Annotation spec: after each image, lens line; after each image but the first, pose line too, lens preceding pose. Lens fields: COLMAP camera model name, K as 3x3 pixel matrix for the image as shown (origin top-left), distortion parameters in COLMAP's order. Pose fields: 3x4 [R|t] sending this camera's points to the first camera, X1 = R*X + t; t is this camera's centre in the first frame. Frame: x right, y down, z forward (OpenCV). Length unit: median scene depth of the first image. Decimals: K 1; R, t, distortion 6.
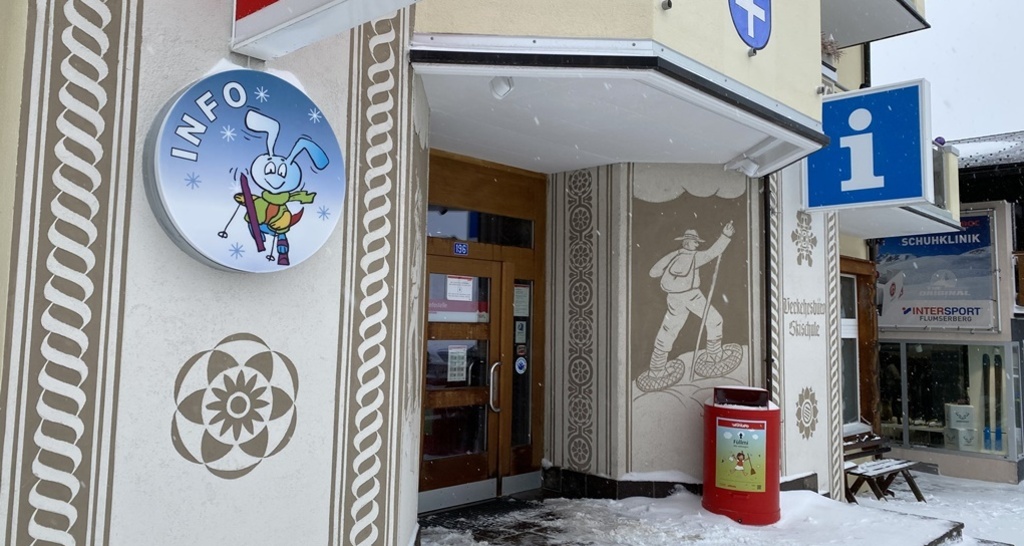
lens RADIAL K [[811.9, 0, 511.5], [0, 811.9, 238.4], [0, 0, 1]] dist [-0.004857, -0.041702]
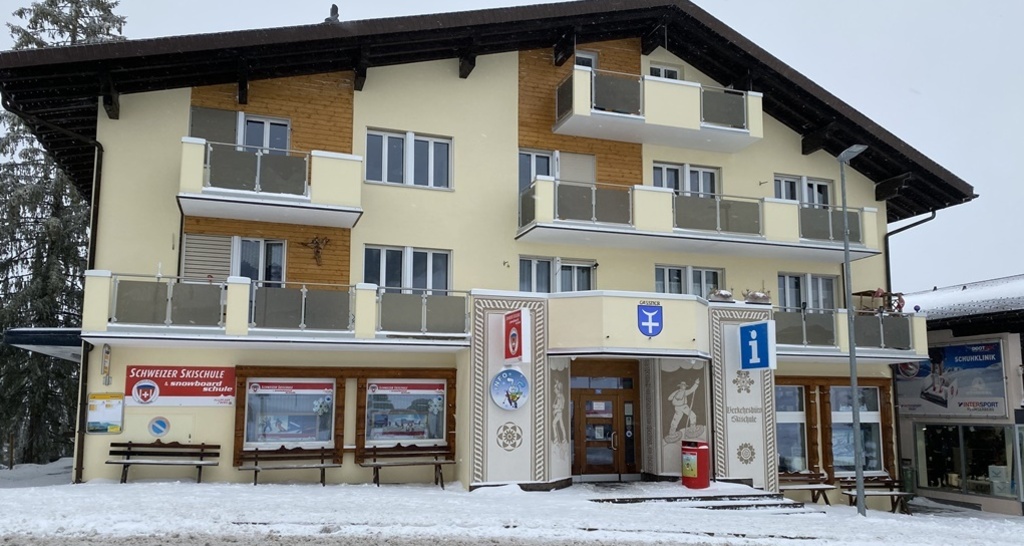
lens RADIAL K [[811.9, 0, 506.6], [0, 811.9, 271.2], [0, 0, 1]] dist [-0.004857, -0.041702]
pose [[0.888737, -0.087699, -0.449950, 0.940195], [0.057676, 0.995122, -0.080036, -0.193599], [0.454774, 0.045180, 0.889460, -1.657623]]
